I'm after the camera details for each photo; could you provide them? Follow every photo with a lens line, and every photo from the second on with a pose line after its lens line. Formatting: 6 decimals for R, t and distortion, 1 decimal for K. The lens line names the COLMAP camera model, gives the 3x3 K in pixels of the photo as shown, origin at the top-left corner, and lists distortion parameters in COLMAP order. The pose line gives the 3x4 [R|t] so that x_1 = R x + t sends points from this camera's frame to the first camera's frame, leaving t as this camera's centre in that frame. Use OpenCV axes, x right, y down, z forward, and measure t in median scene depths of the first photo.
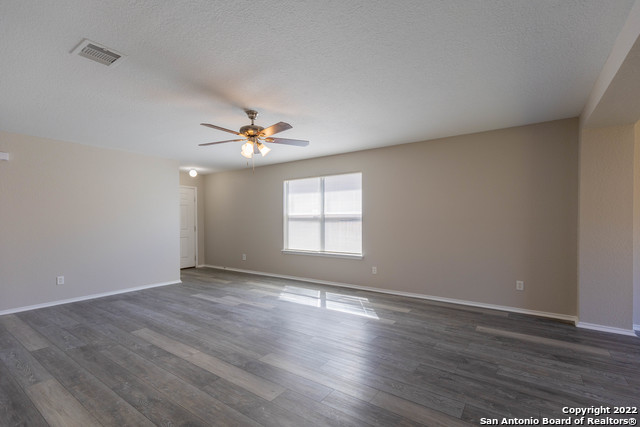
lens RADIAL K [[291.2, 0, 325.9], [0, 291.2, 216.8], [0, 0, 1]] dist [0.010217, -0.002152]
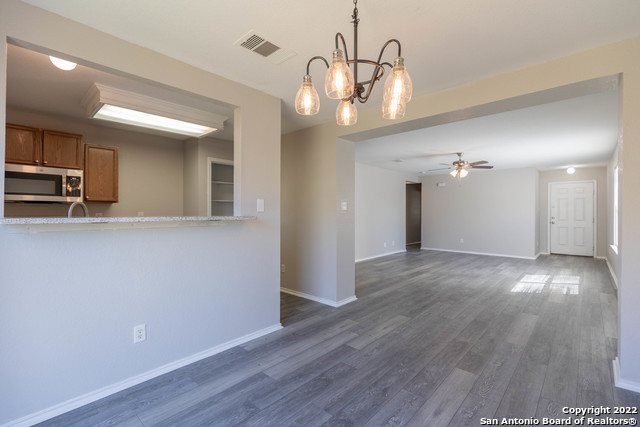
lens RADIAL K [[291.2, 0, 320.6], [0, 291.2, 213.6], [0, 0, 1]] dist [0.010217, -0.002152]
pose [[-0.137674, 0.008773, -0.990439, 1.299324], [0.010636, 0.999916, 0.007378, -0.003182], [0.990421, -0.009518, -0.137756, 0.300699]]
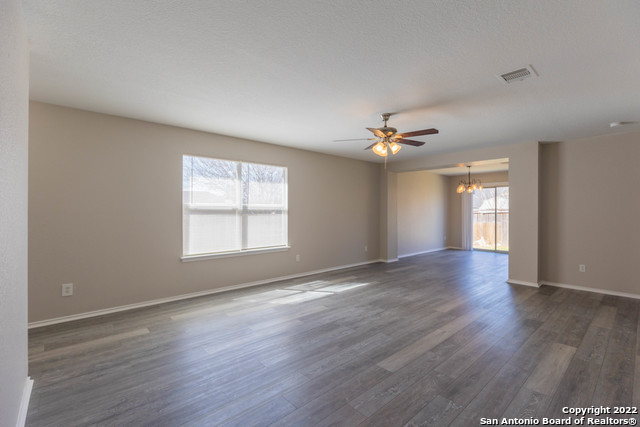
lens RADIAL K [[291.2, 0, 329.7], [0, 291.2, 205.7], [0, 0, 1]] dist [0.010217, -0.002152]
pose [[0.212691, 0.023128, 0.976846, -1.055563], [-0.016014, 0.999668, -0.020182, 0.004520], [-0.976988, -0.011350, 0.212991, 0.753017]]
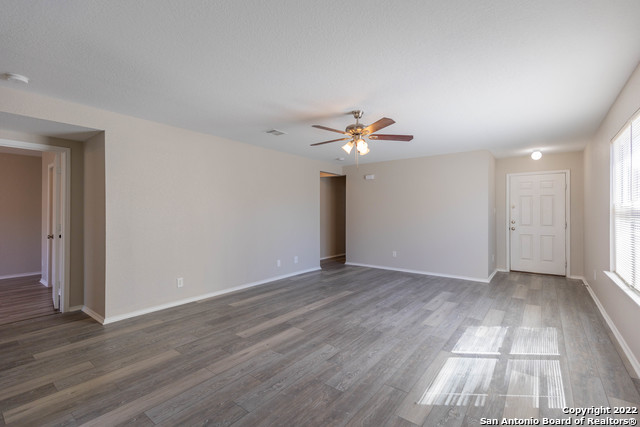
lens RADIAL K [[291.2, 0, 316.5], [0, 291.2, 214.3], [0, 0, 1]] dist [0.010217, -0.002152]
pose [[-0.061950, 0.006725, -0.998057, 0.613685], [0.012862, 0.999900, 0.005939, -0.003164], [0.997996, -0.012469, -0.062030, 0.712096]]
